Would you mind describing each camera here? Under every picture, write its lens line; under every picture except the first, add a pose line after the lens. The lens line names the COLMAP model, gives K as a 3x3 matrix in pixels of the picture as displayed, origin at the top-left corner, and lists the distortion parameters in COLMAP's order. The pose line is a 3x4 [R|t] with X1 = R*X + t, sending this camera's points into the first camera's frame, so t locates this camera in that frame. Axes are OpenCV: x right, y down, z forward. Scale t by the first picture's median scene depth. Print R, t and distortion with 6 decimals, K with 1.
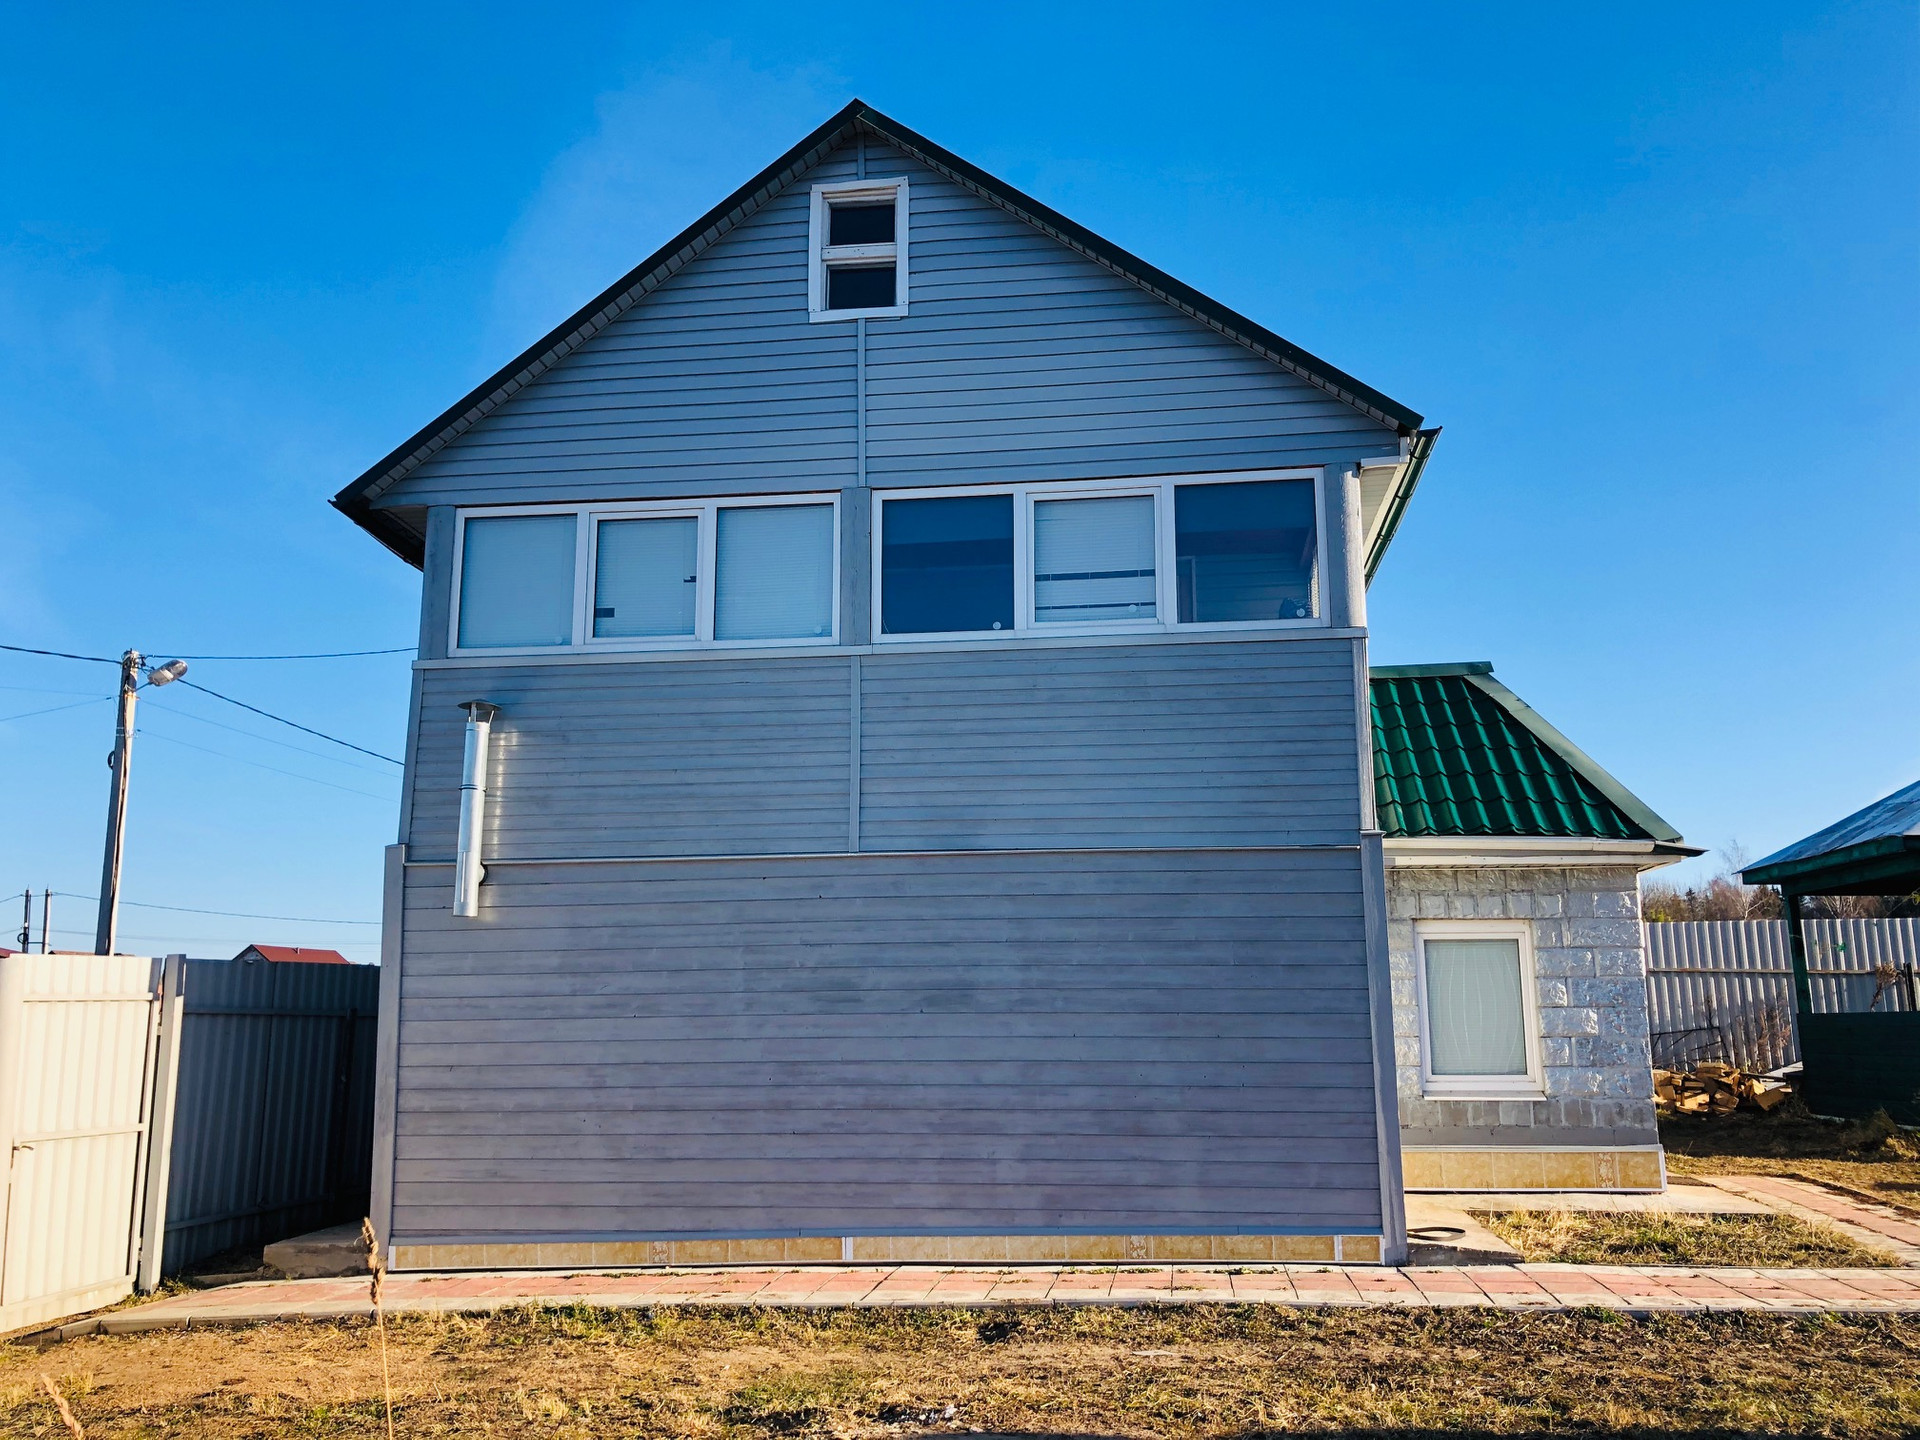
lens RADIAL K [[1576.5, 0, 950.5], [0, 1576.5, 720.0], [0, 0, 1]] dist [0.047804, -0.063242]
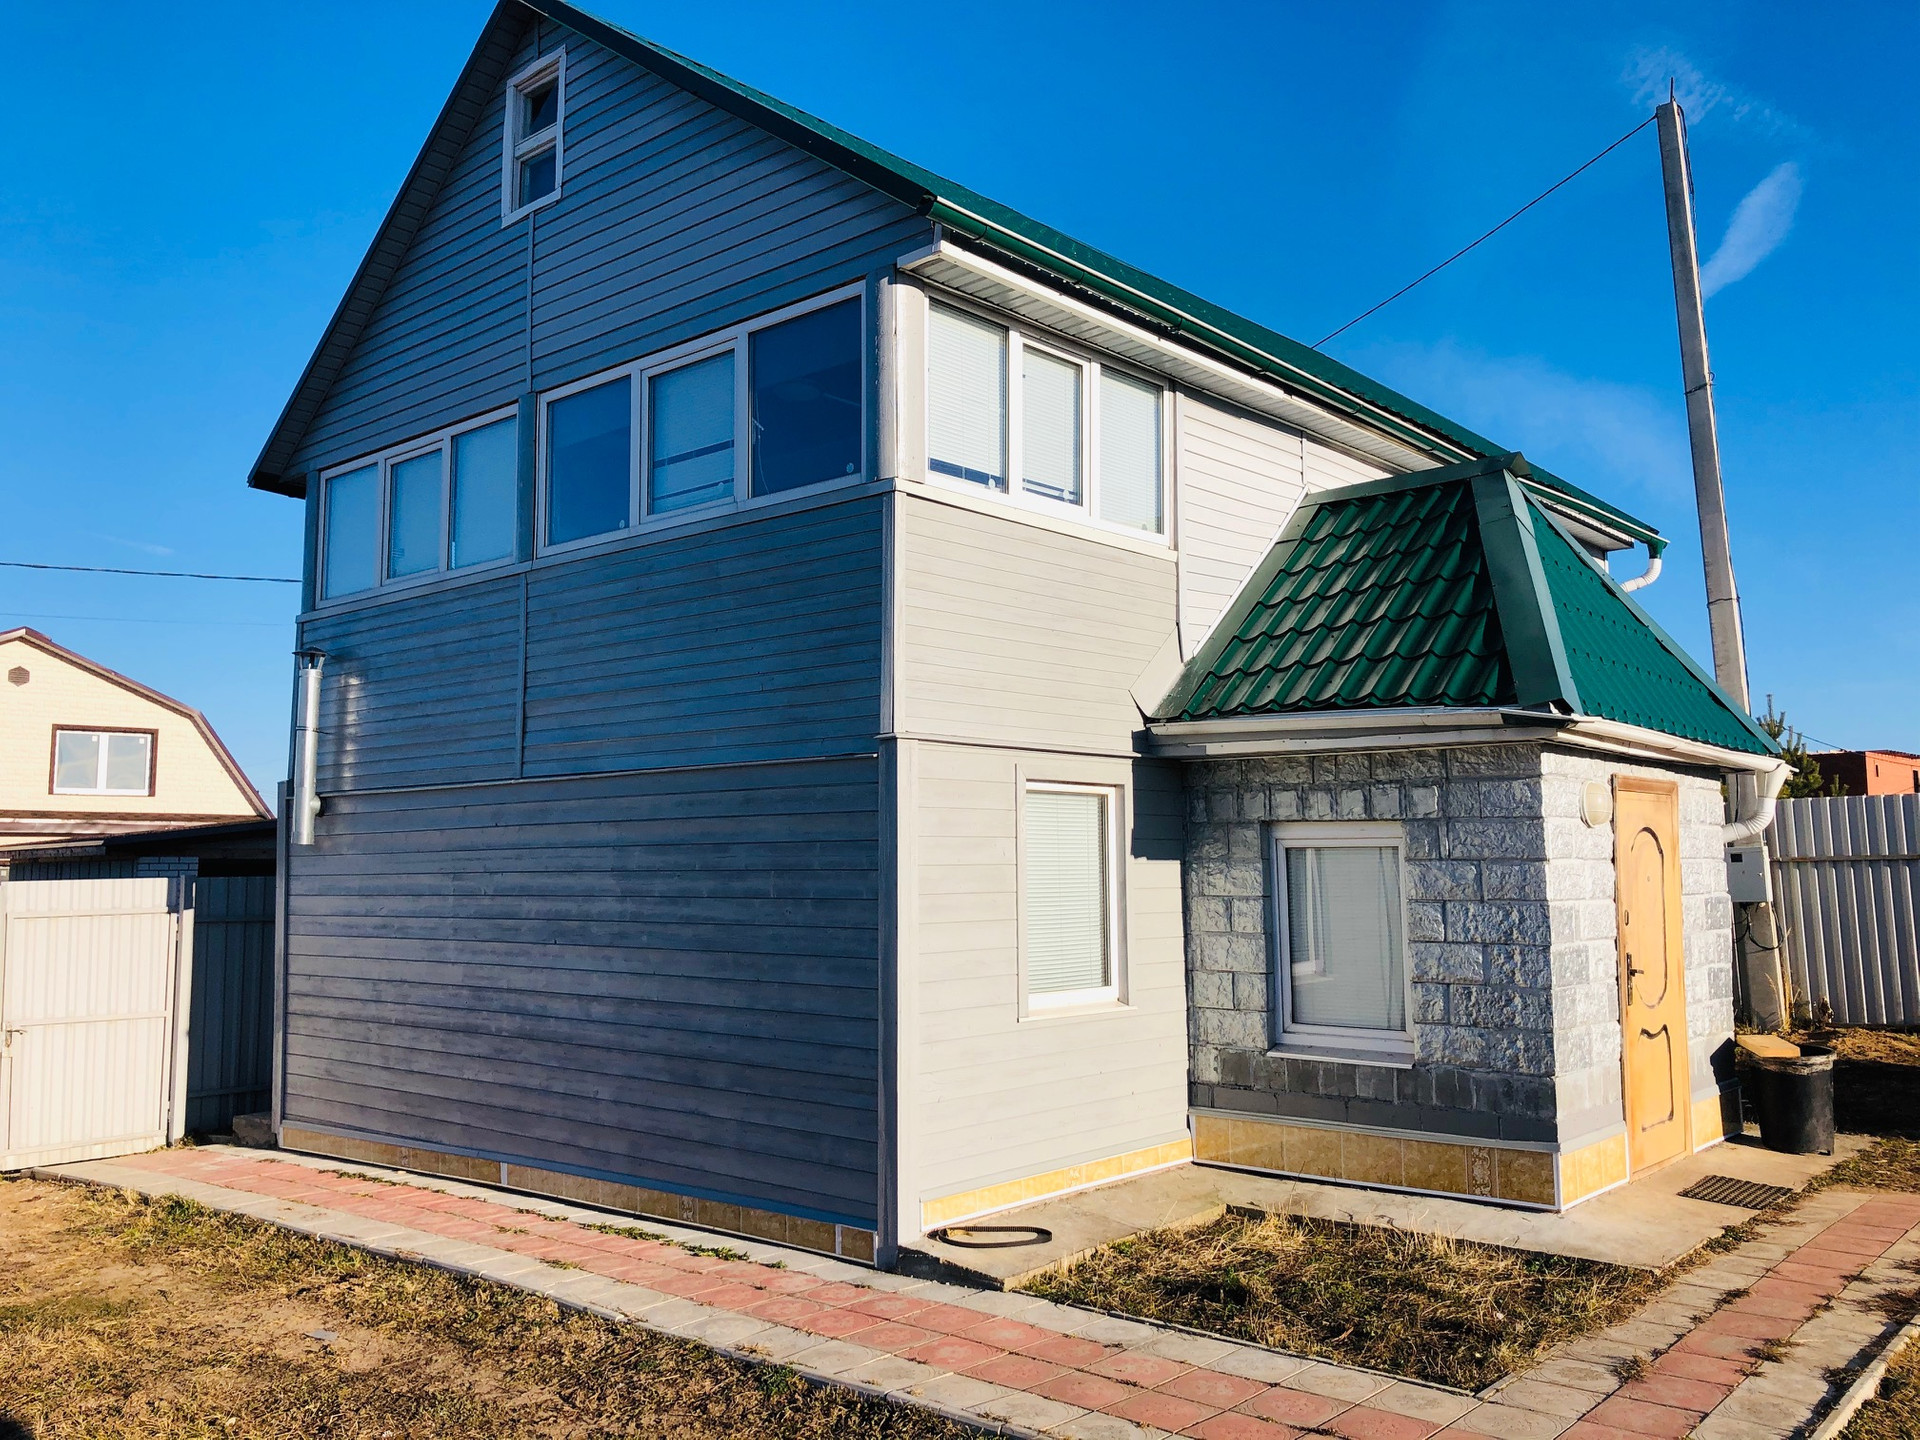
lens RADIAL K [[1576.5, 0, 961.8], [0, 1576.5, 713.0], [0, 0, 1]] dist [0.047804, -0.063242]
pose [[0.822930, -0.054237, -0.565548, 0.720723], [0.106081, 0.992596, 0.059168, 0.015430], [0.558151, -0.108686, 0.822590, 0.352988]]
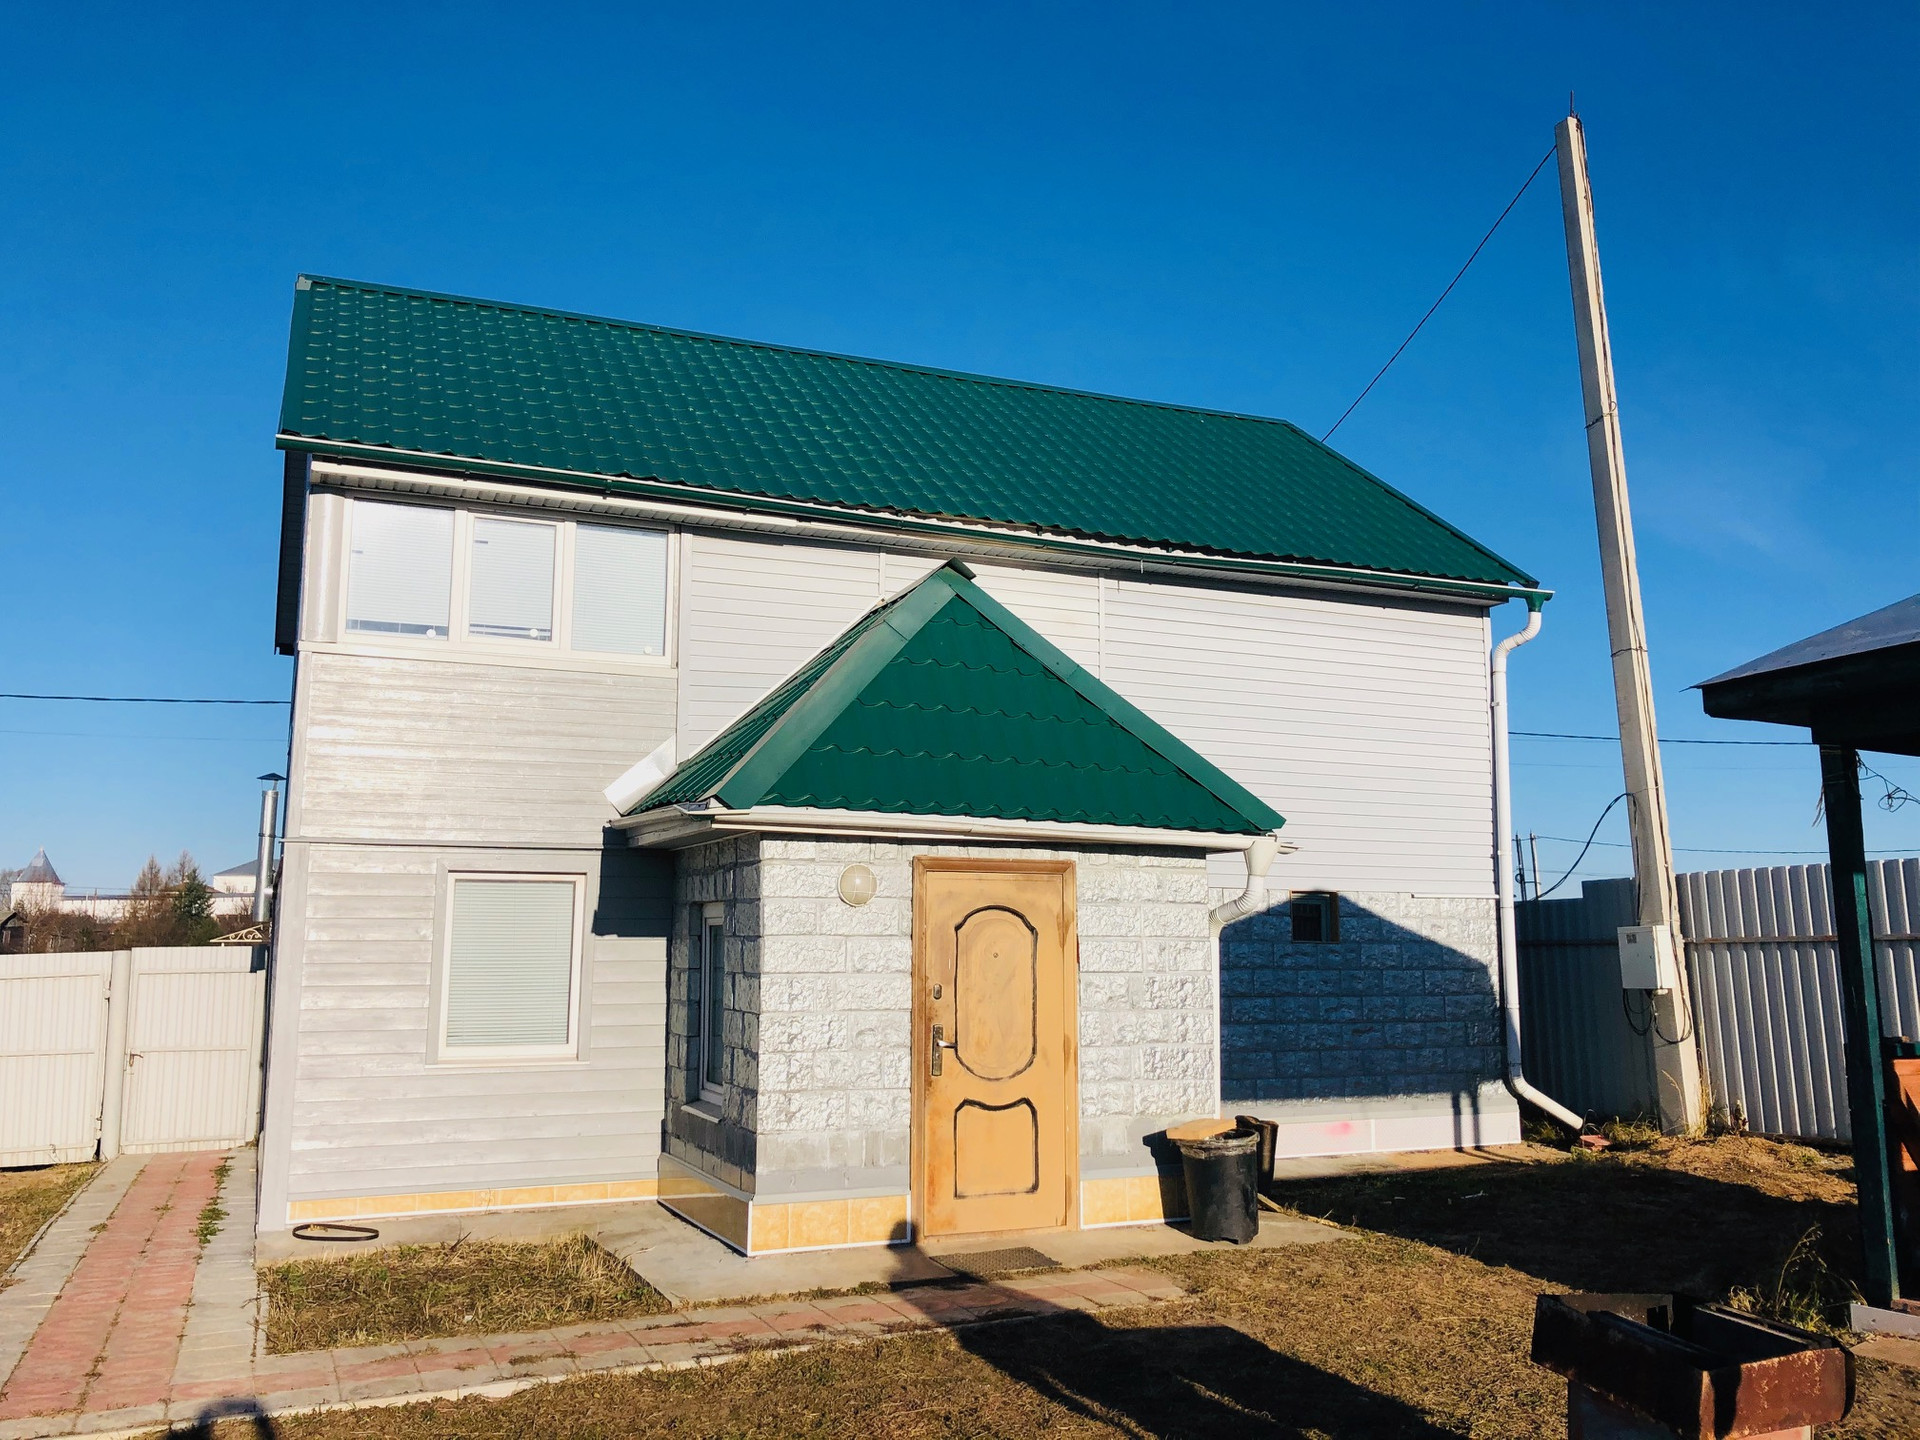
lens RADIAL K [[1576.5, 0, 970.0], [0, 1576.5, 714.3], [0, 0, 1]] dist [0.047804, -0.063242]
pose [[0.503237, -0.117966, -0.856059, 1.341876], [0.154891, 0.986909, -0.044944, 0.102069], [0.850154, -0.109979, 0.514920, 0.823004]]
